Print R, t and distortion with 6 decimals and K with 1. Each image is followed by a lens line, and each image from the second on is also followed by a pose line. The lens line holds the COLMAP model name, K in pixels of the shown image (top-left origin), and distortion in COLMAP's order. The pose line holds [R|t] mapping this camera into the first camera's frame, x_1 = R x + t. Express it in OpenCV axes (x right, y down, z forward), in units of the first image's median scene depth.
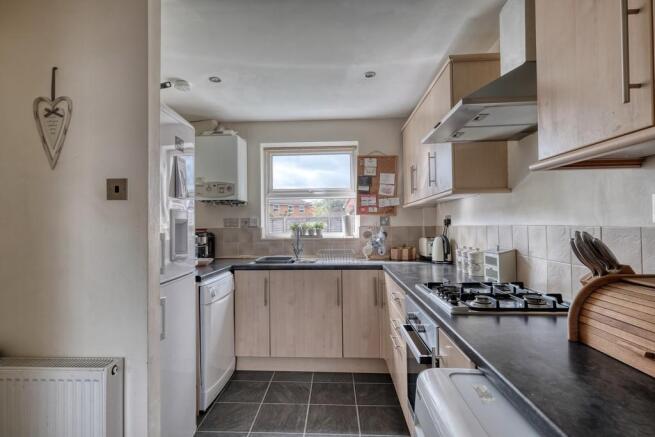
lens RADIAL K [[339.6, 0, 327.5], [0, 339.6, 218.5], [0, 0, 1]] dist [-0.000821, 0.000275]
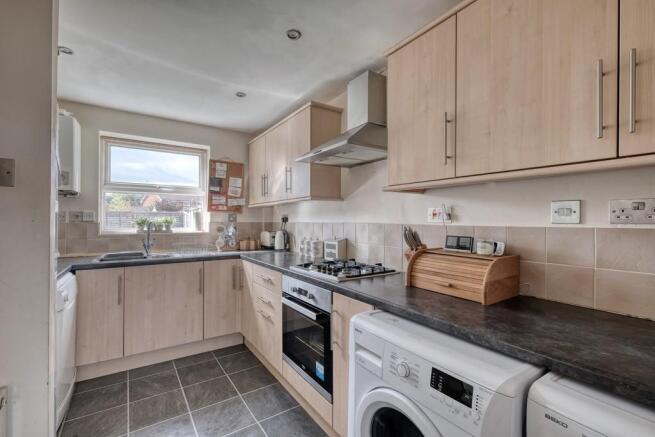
lens RADIAL K [[286.8, 0, 325.7], [0, 286.8, 219.8], [0, 0, 1]] dist [0.000586, -0.000012]
pose [[0.795994, 0.013655, 0.605151, -0.205909], [-0.023144, 0.999701, 0.007885, -0.000895], [-0.604863, -0.020282, 0.796072, 0.012059]]
